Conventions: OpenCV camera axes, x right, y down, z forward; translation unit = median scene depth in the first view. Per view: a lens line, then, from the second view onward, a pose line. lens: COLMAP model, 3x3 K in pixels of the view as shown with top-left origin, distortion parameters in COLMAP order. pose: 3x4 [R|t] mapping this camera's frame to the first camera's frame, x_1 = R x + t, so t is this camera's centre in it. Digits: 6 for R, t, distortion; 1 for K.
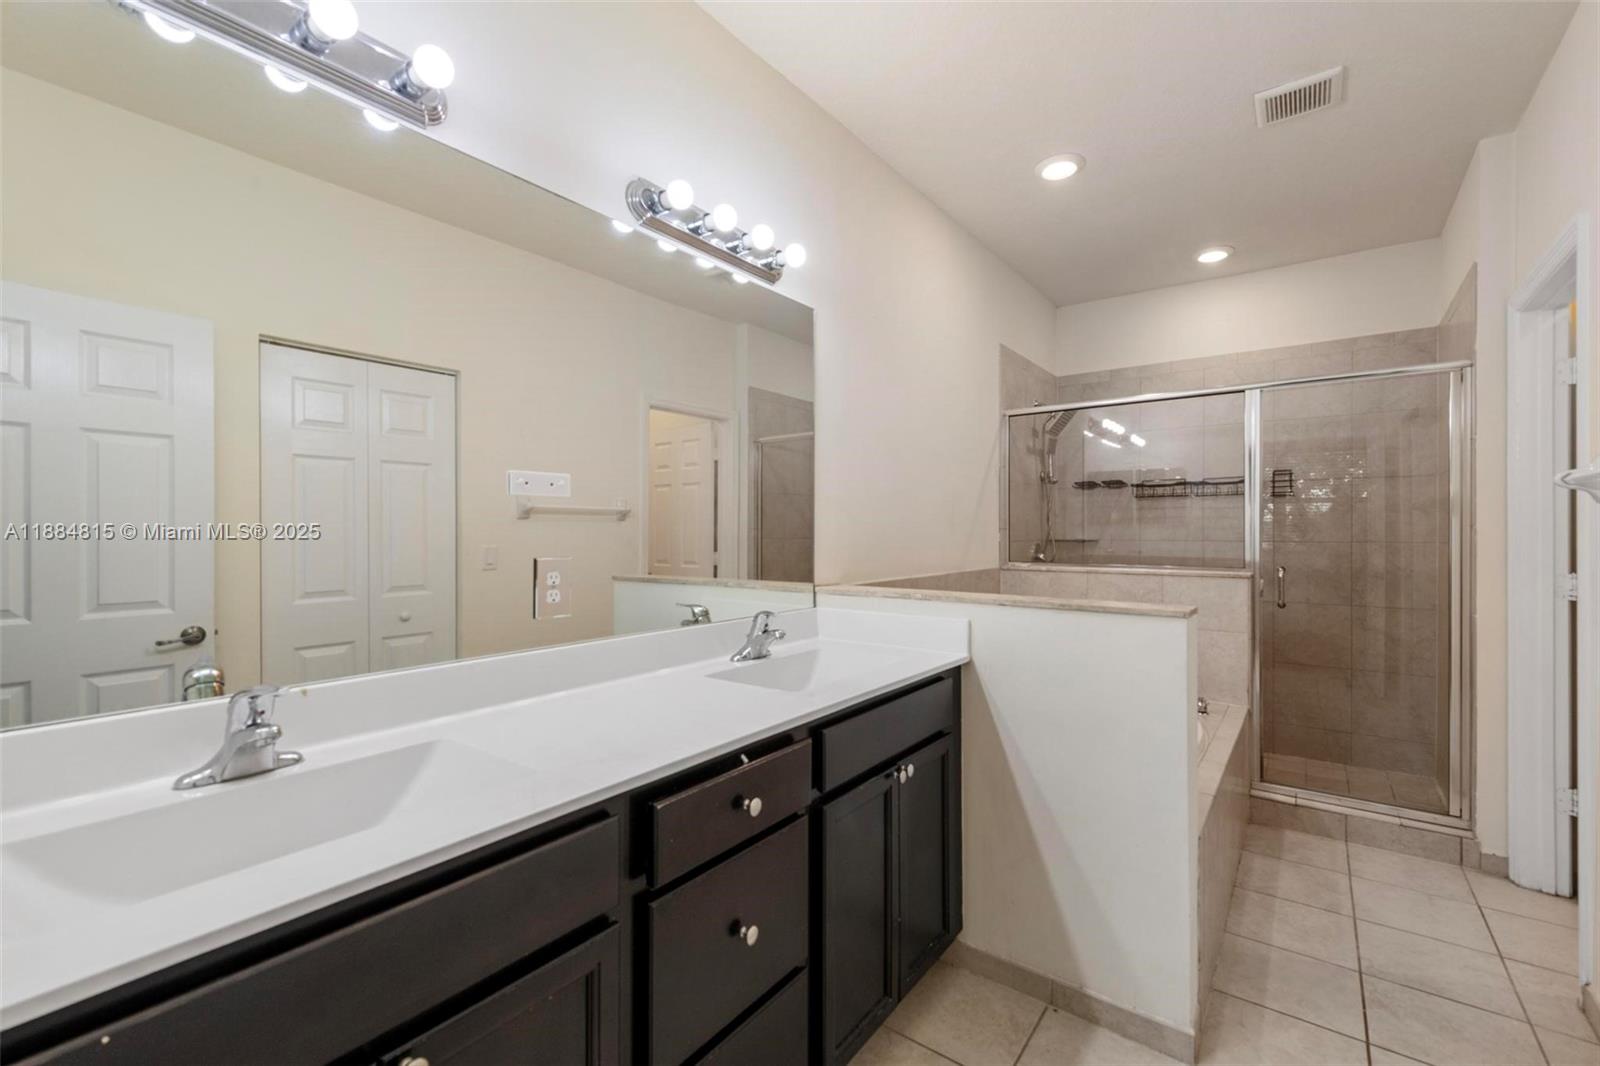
lens RADIAL K [[667.5, 0, 792.9], [0, 667.5, 534.1], [0, 0, 1]] dist [0.016835, -0.001666]
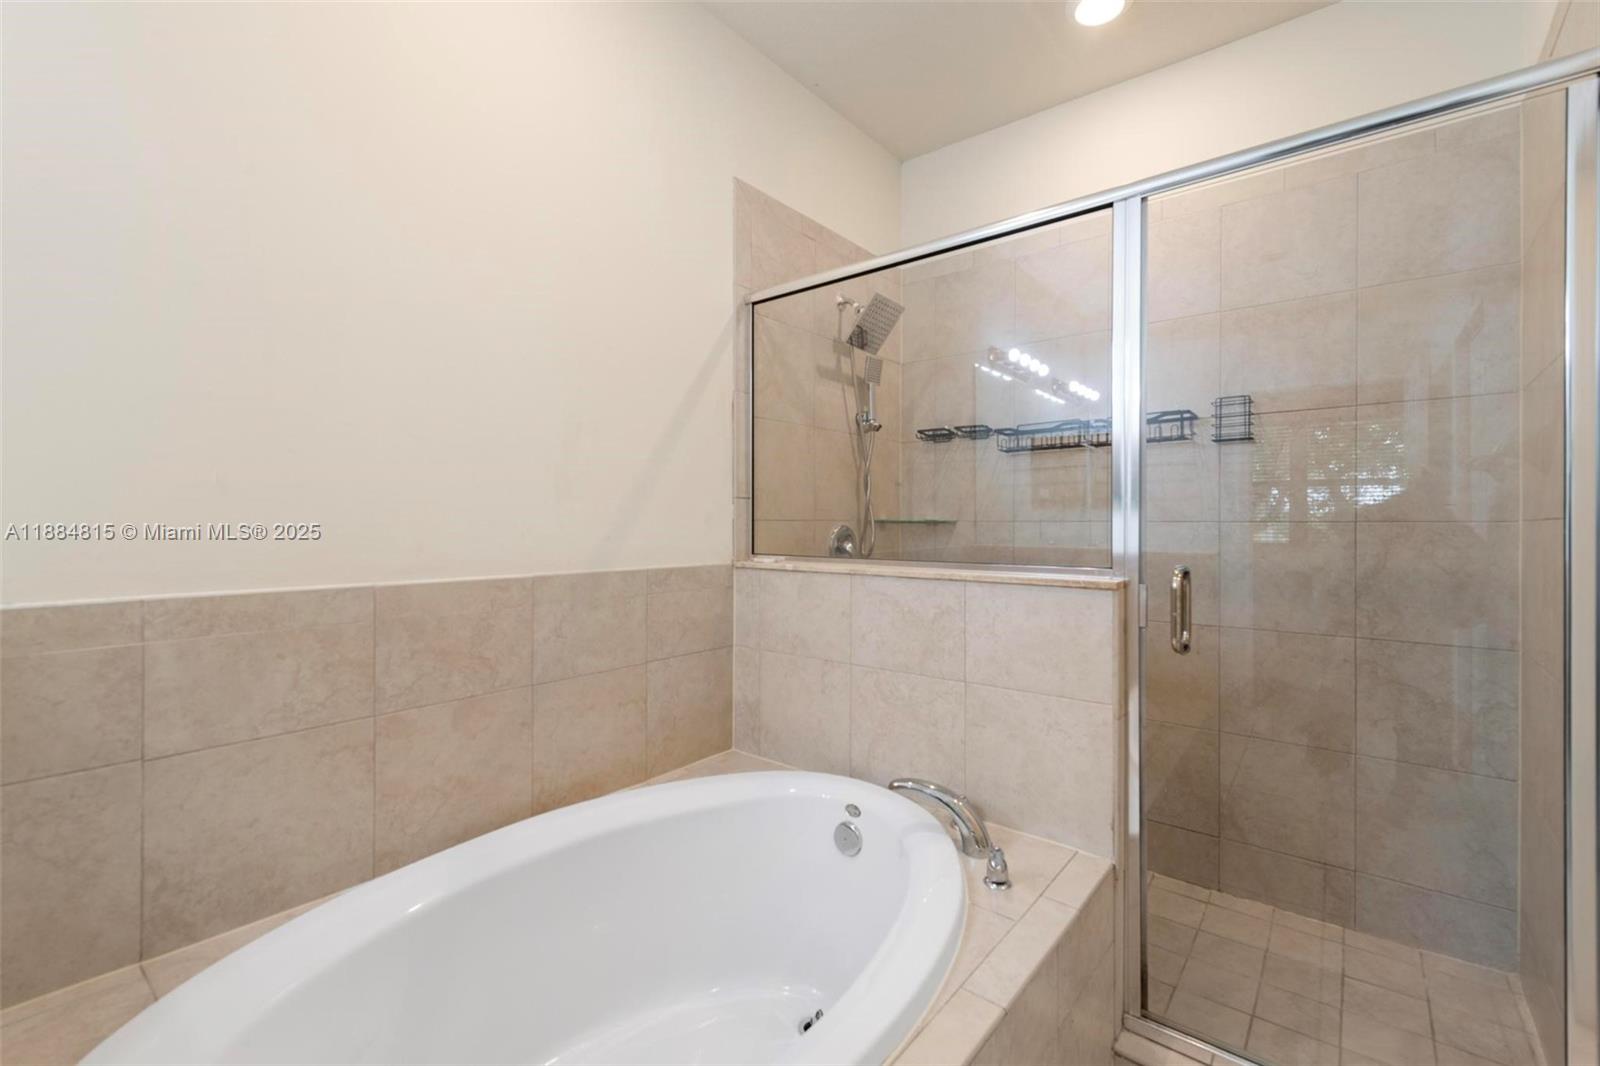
lens RADIAL K [[667.5, 0, 802.9], [0, 667.5, 525.9], [0, 0, 1]] dist [0.016835, -0.001666]
pose [[0.999217, 0.002818, -0.039469, 0.382755], [-0.002959, 0.999989, -0.003515, 0.017709], [0.039459, 0.003629, 0.999215, 0.414502]]
